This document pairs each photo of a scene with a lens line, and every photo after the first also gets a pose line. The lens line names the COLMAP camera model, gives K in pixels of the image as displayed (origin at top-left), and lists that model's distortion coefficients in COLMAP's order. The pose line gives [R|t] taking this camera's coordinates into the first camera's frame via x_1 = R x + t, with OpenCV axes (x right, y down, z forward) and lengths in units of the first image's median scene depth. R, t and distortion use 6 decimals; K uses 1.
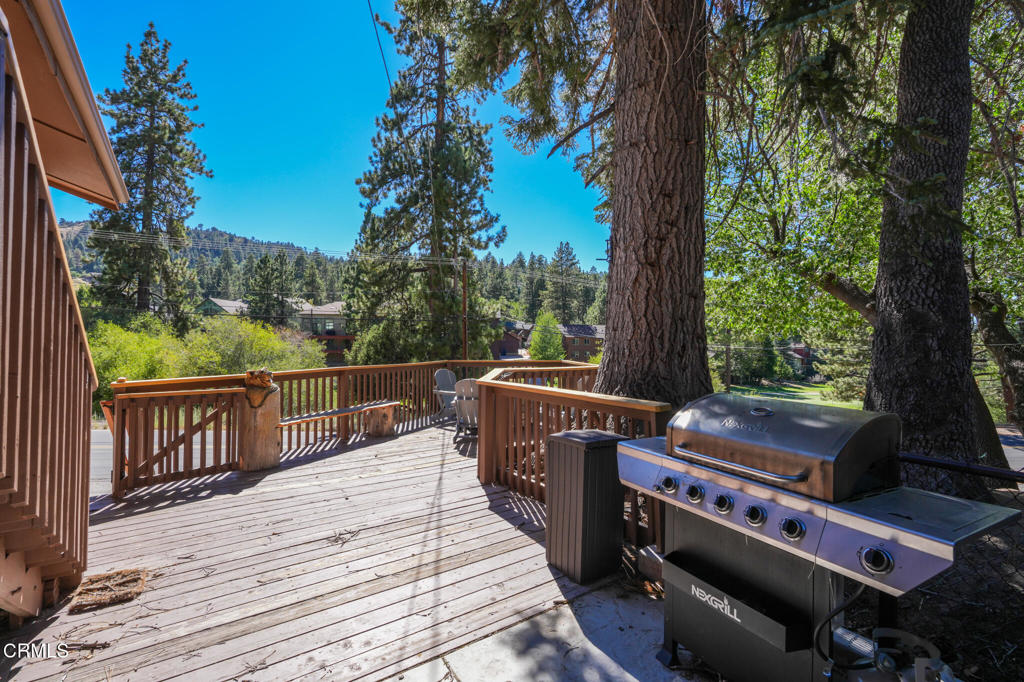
lens RADIAL K [[464.5, 0, 512.5], [0, 464.5, 343.6], [0, 0, 1]] dist [0.004205, 0.000326]
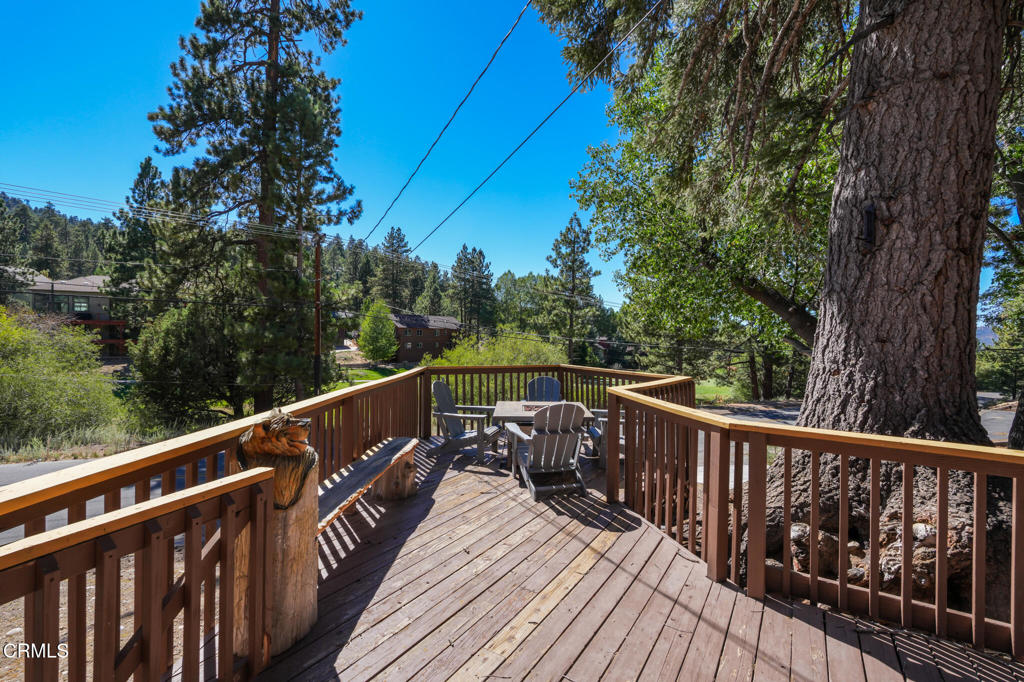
lens RADIAL K [[464.5, 0, 512.5], [0, 464.5, 343.6], [0, 0, 1]] dist [0.004205, 0.000326]
pose [[0.925712, 0.005405, 0.378191, -0.073258], [-0.013366, 0.999741, 0.018429, -0.004071], [-0.377993, -0.022115, 0.925544, 0.072498]]
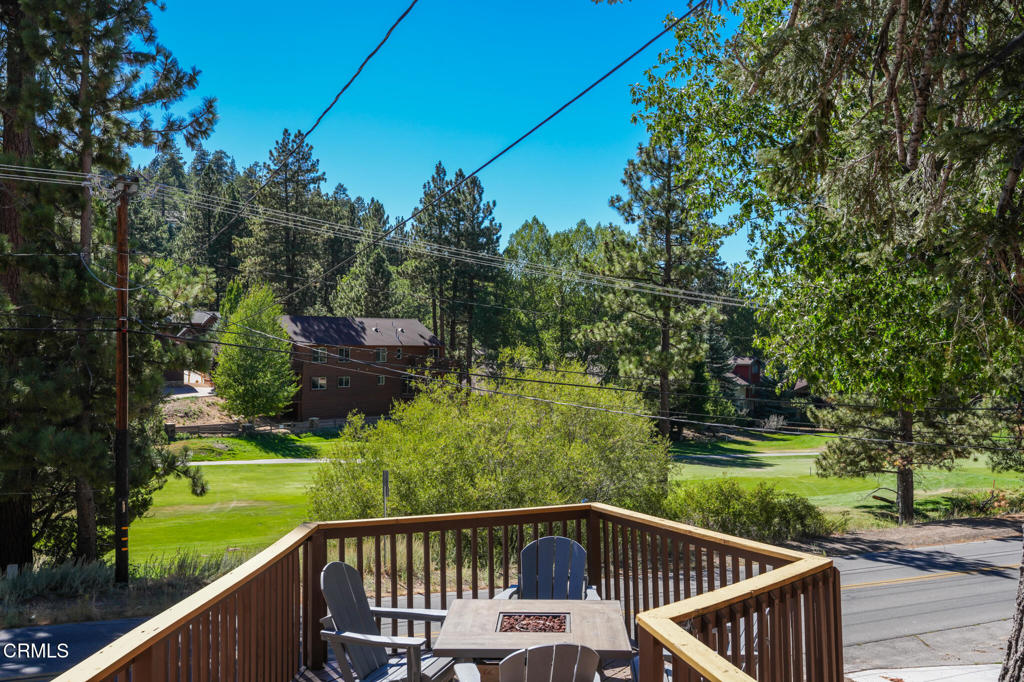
lens RADIAL K [[1011.2, 0, 512.0], [0, 1011.2, 341.0], [0, 0, 1]] dist [0.012169, 0.005653]
pose [[0.938910, 0.004653, 0.344131, -0.068430], [-0.001870, 0.999963, -0.008420, -0.025730], [-0.344157, 0.007262, 0.938884, 0.052254]]
